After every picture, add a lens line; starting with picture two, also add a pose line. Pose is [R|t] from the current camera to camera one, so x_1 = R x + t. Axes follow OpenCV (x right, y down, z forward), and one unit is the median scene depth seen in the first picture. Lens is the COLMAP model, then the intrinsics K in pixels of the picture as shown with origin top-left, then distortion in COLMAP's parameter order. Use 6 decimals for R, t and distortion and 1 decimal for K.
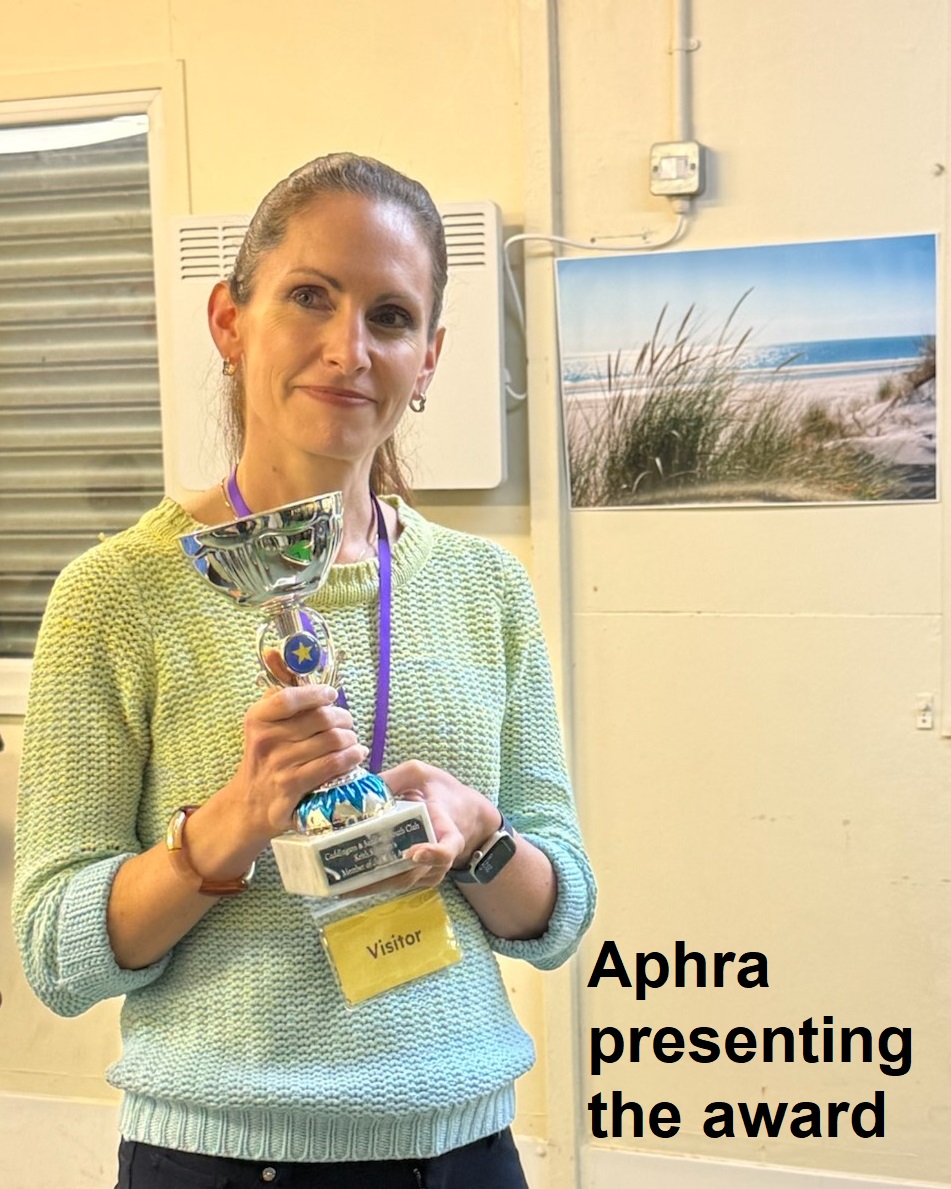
lens RADIAL K [[2044.2, 0, 475.2], [0, 2044.2, 594.5], [0, 0, 1]] dist [0.036990, 0.000000]
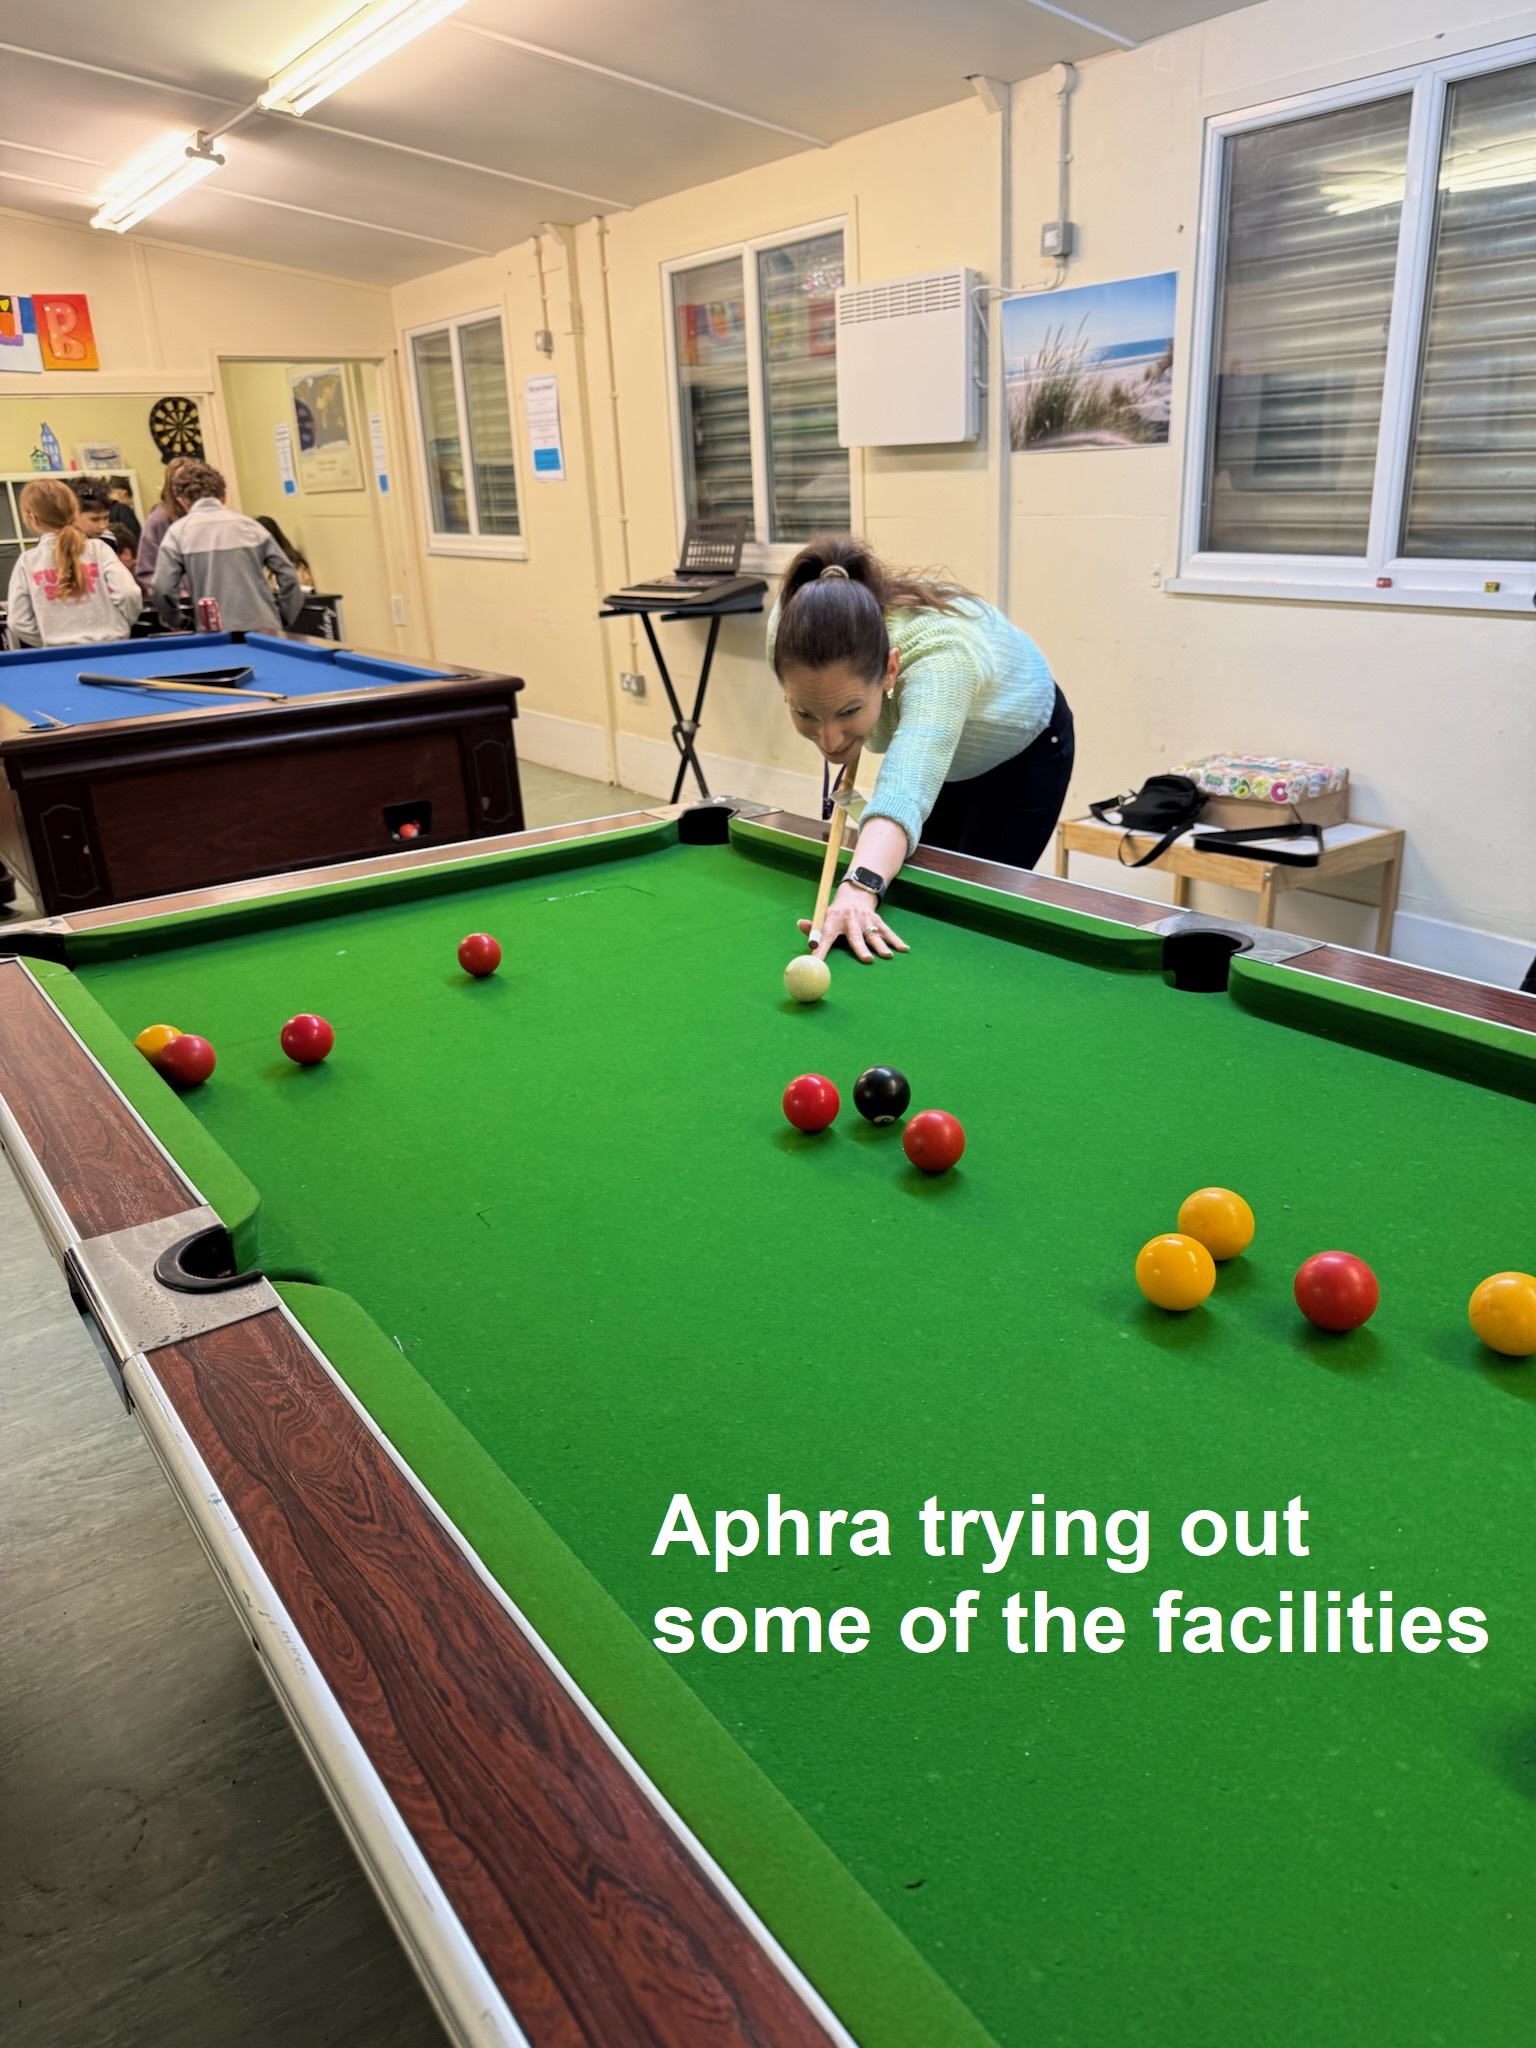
lens RADIAL K [[1438.8, 0, 771.7], [0, 1438.8, 1024.0], [0, 0, 1]] dist [-0.007564, -0.001985]
pose [[0.813455, 0.217718, -0.539342, 0.688073], [-0.062962, 0.954810, 0.290470, 0.086409], [0.578210, -0.202326, 0.790403, -0.224507]]
